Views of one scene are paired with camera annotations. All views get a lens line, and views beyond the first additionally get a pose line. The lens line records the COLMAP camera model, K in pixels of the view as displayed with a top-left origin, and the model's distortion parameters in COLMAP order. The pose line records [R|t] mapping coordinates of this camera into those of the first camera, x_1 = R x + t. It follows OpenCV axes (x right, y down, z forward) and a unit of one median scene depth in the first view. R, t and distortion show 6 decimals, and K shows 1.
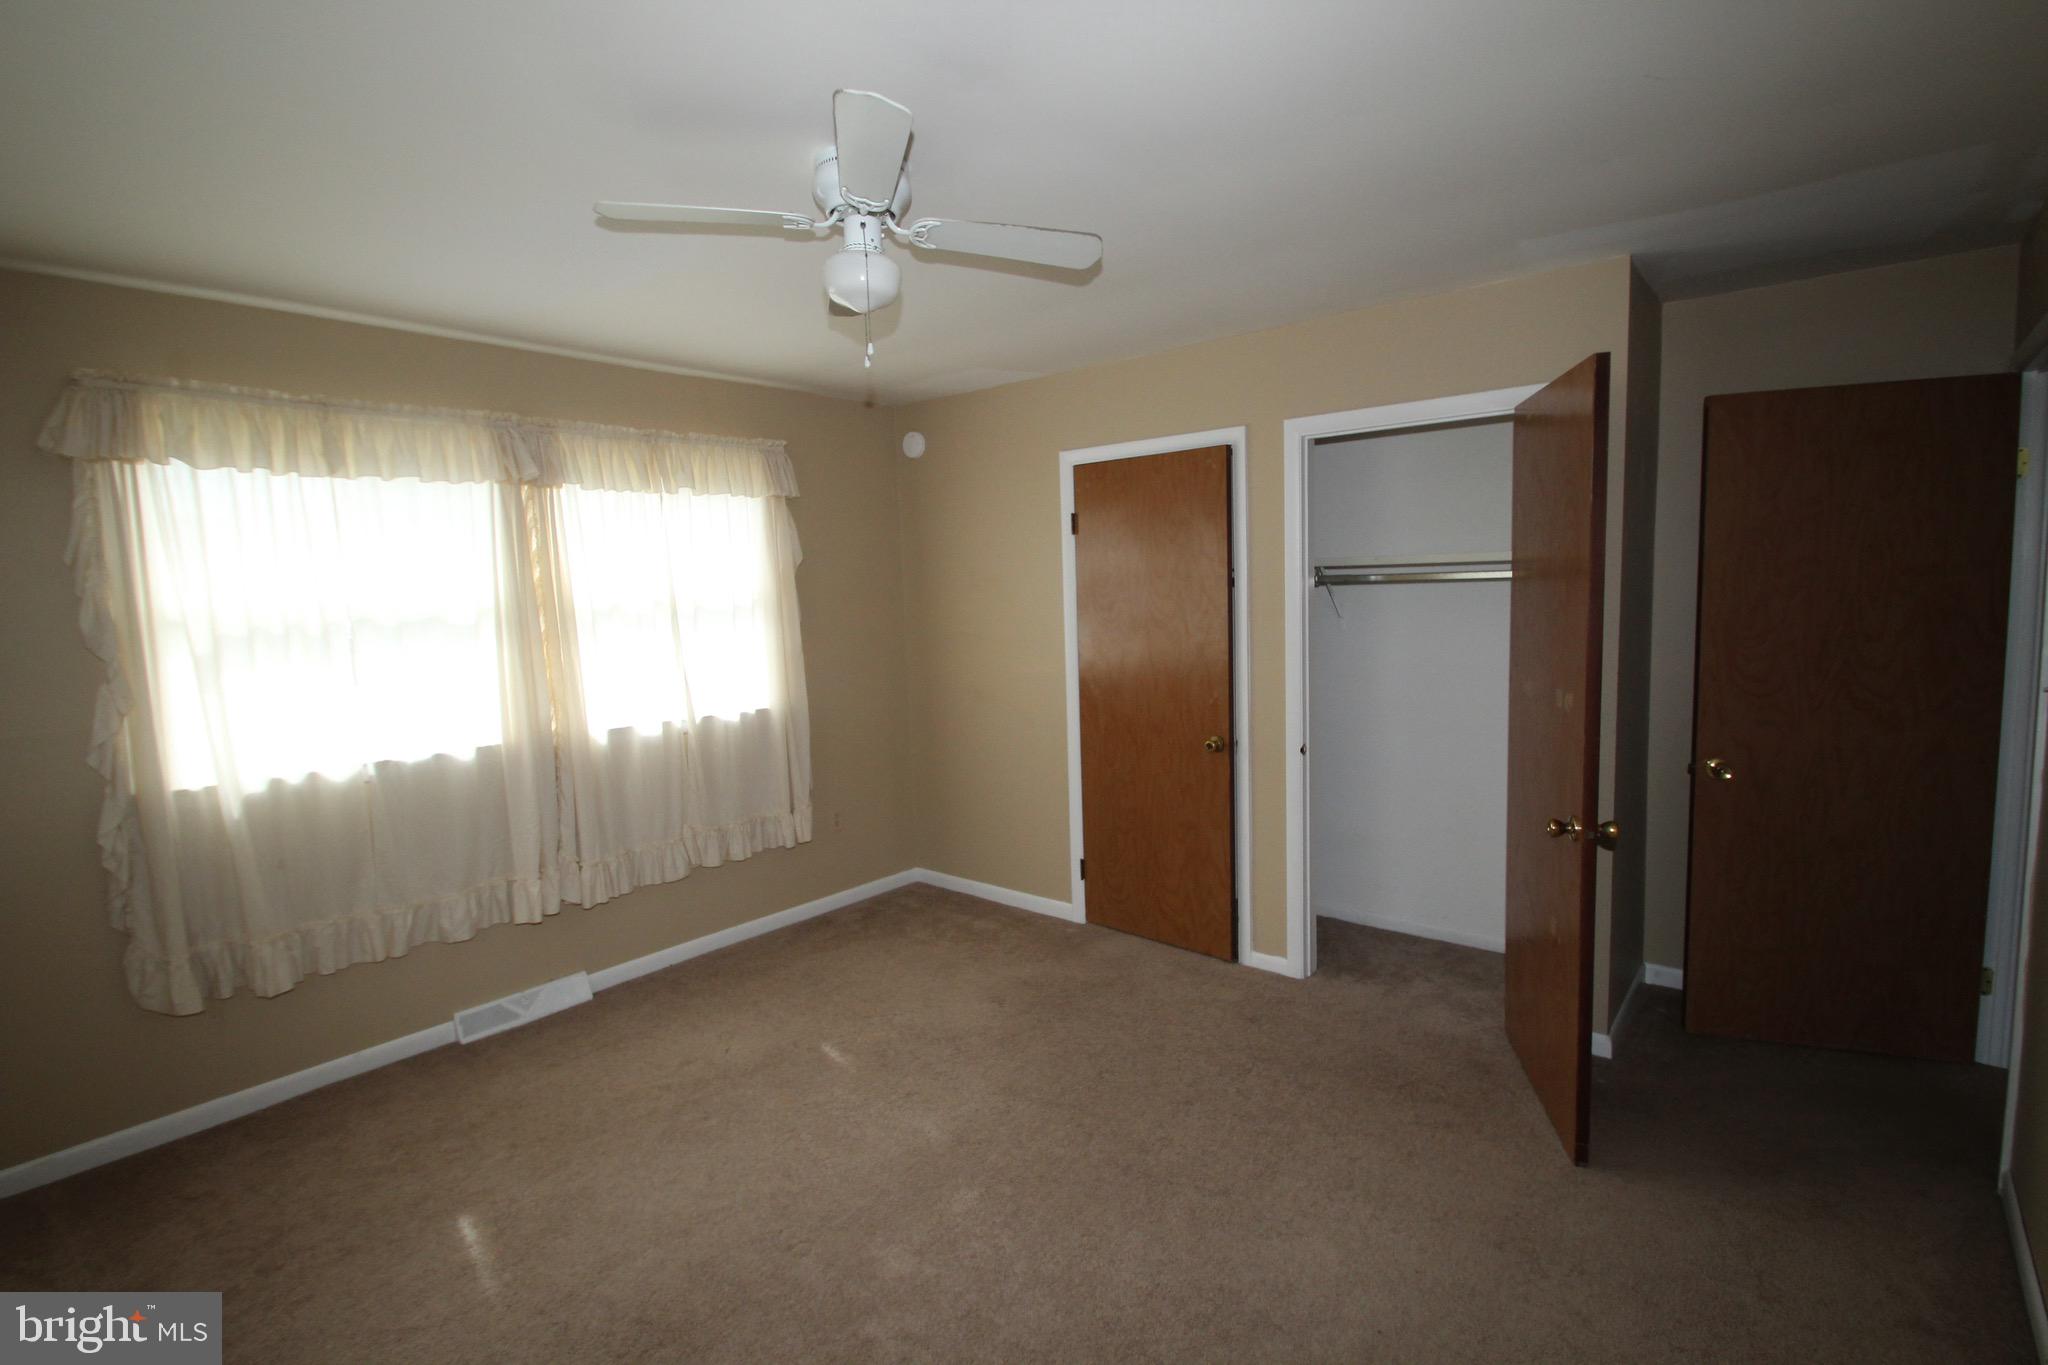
lens RADIAL K [[953.5, 0, 1020.5], [0, 953.5, 682.0], [0, 0, 1]] dist [0.004168, -0.015690]
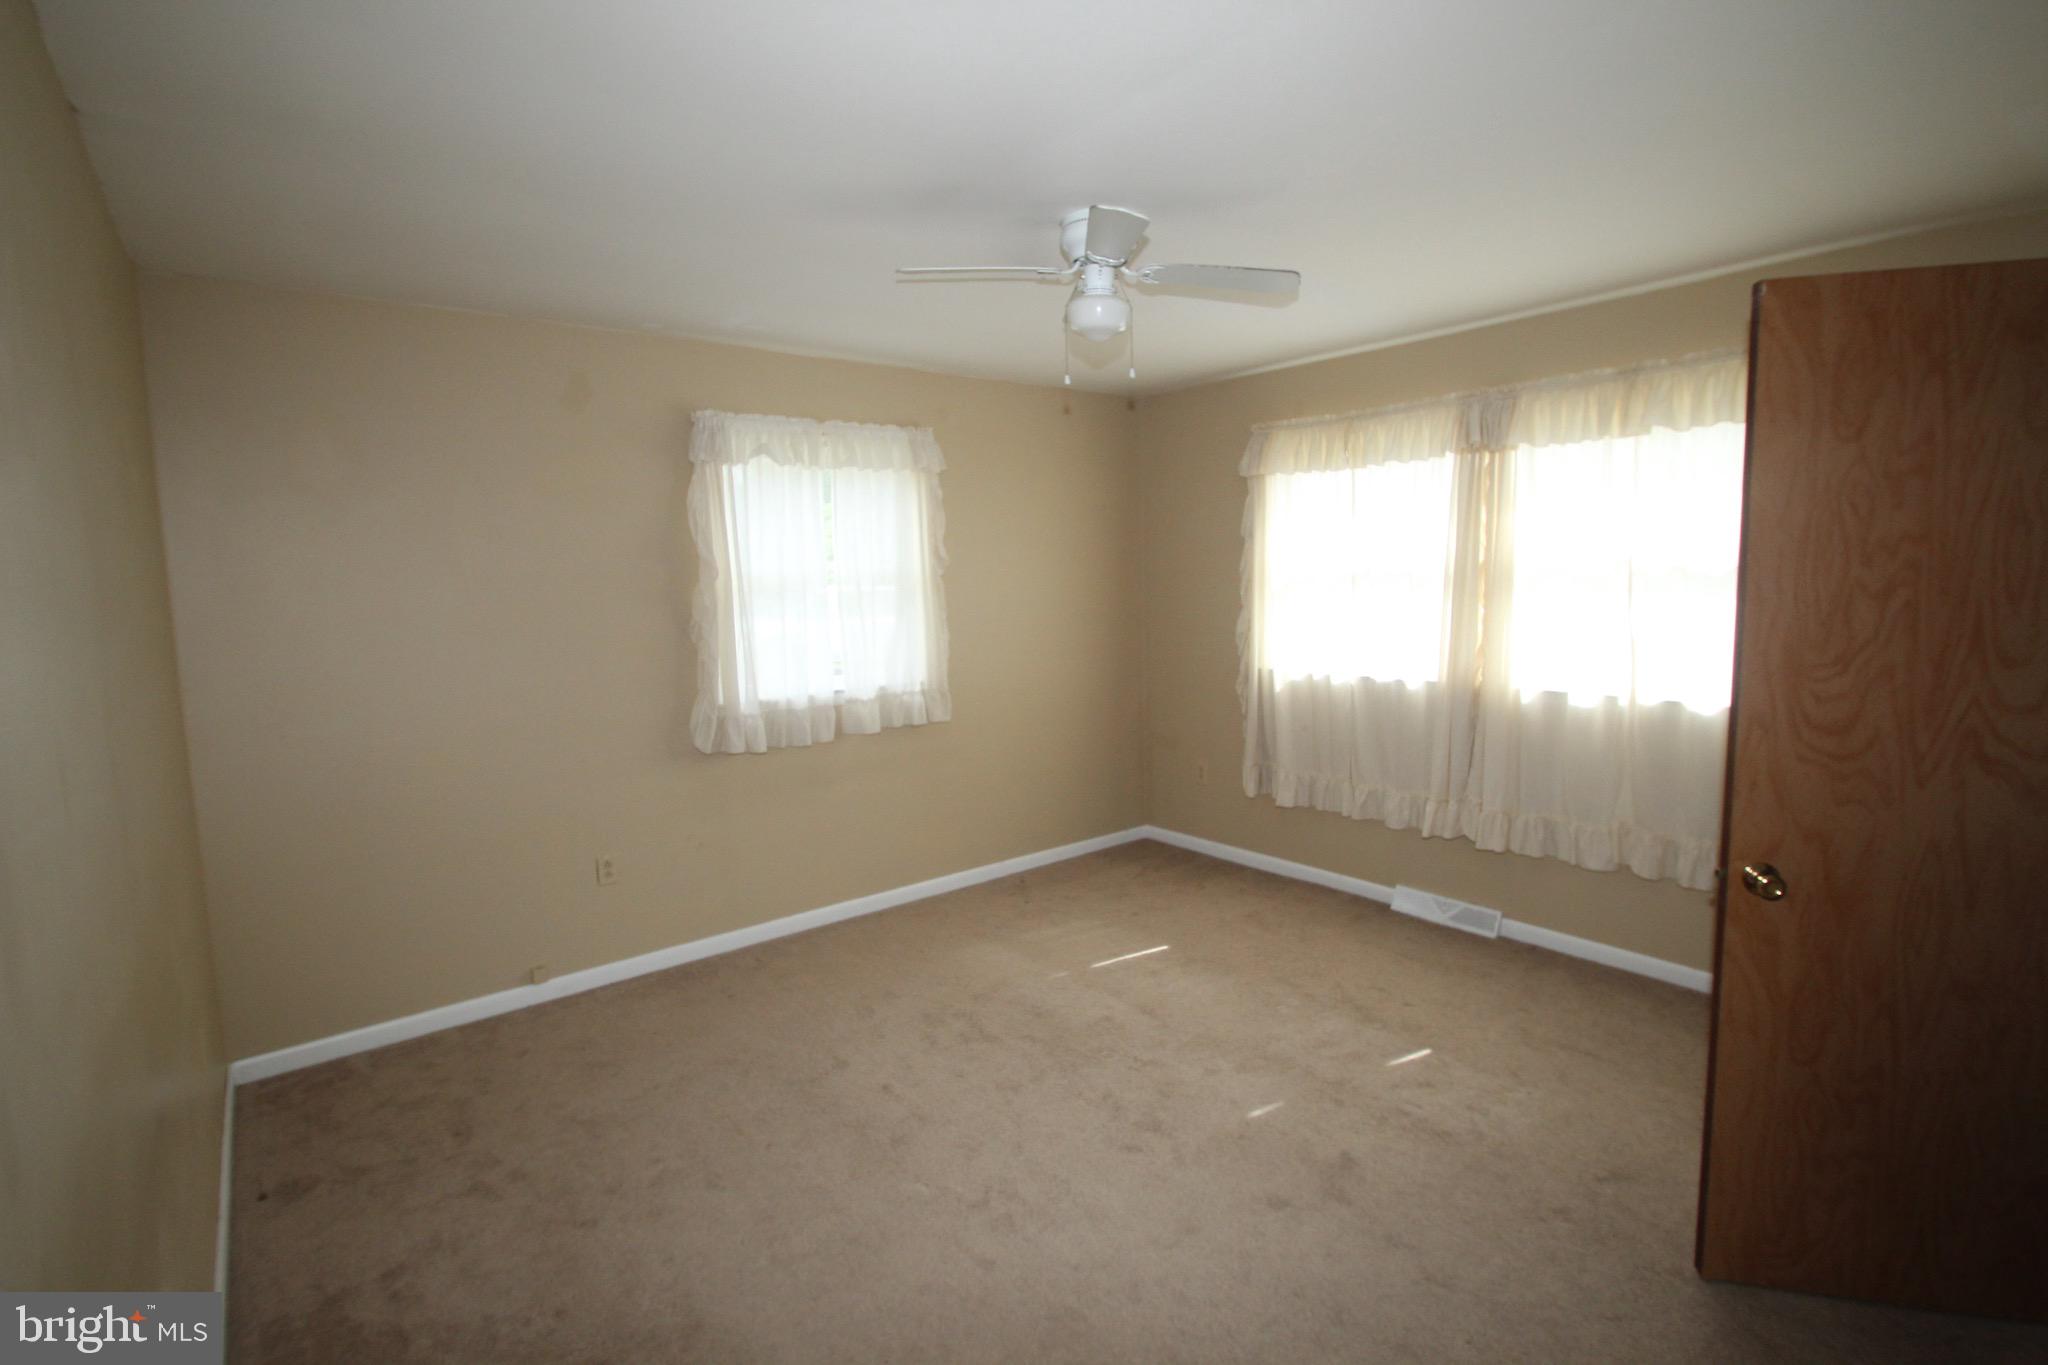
lens RADIAL K [[953.5, 0, 1020.5], [0, 953.5, 682.0], [0, 0, 1]] dist [0.004168, -0.015690]
pose [[-0.204203, 0.165425, -0.964850, 0.712417], [-0.051345, 0.982452, 0.179309, -0.123277], [0.977581, 0.086156, -0.192126, 0.748246]]
